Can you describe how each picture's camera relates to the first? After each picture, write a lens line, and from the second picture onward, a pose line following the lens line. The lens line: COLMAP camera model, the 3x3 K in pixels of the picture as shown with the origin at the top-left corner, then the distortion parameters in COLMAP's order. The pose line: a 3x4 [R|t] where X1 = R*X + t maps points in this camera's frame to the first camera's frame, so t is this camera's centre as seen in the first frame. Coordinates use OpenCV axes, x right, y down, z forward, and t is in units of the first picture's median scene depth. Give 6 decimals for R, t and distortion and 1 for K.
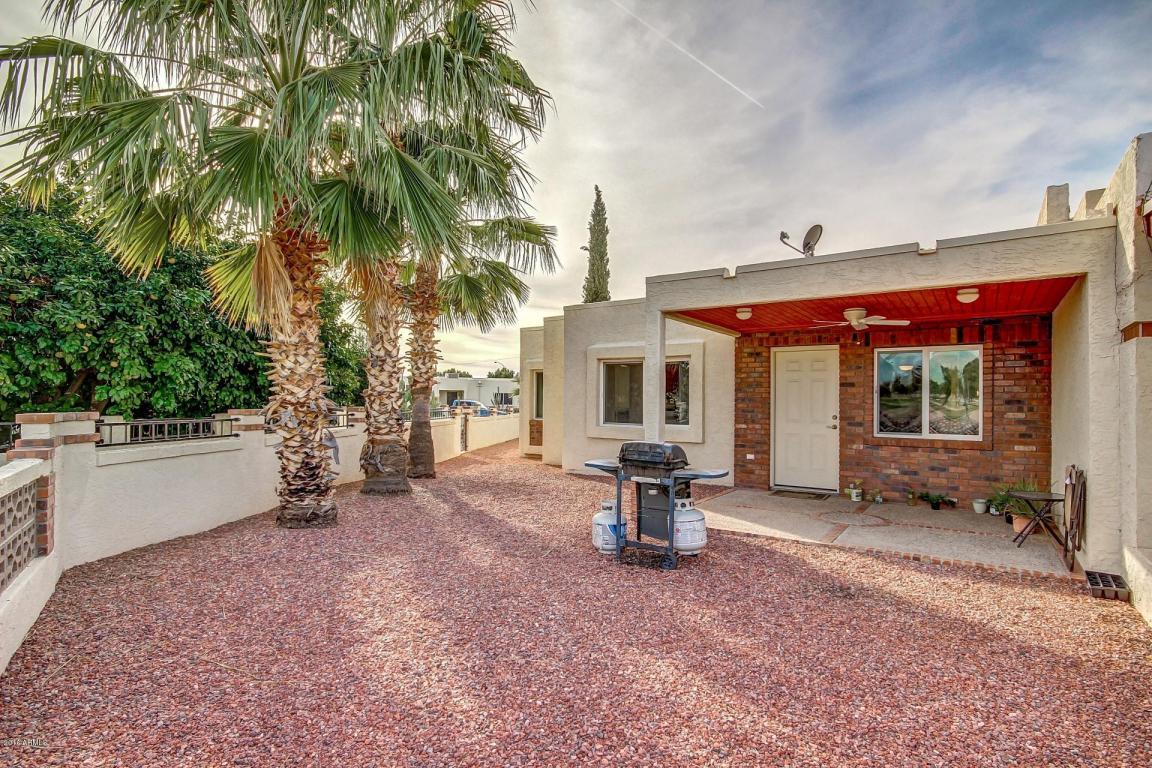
lens RADIAL K [[567.2, 0, 576.5], [0, 567.2, 388.4], [0, 0, 1]] dist [0.003988, 0.001064]
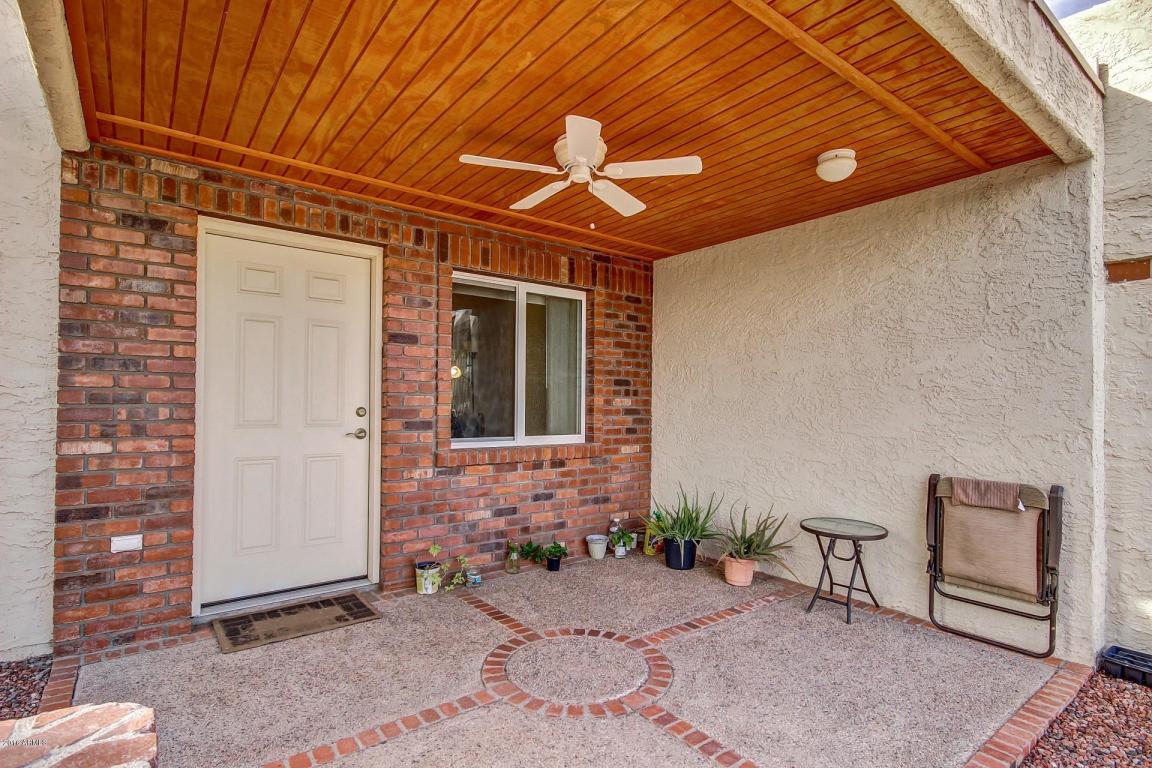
lens RADIAL K [[567.2, 0, 566.1], [0, 567.2, 397.8], [0, 0, 1]] dist [0.003988, 0.001064]
pose [[0.310597, 0.005538, 0.950526, 0.089652], [-0.022005, 0.999757, 0.001366, 0.037077], [-0.950287, -0.021341, 0.310643, 0.736265]]
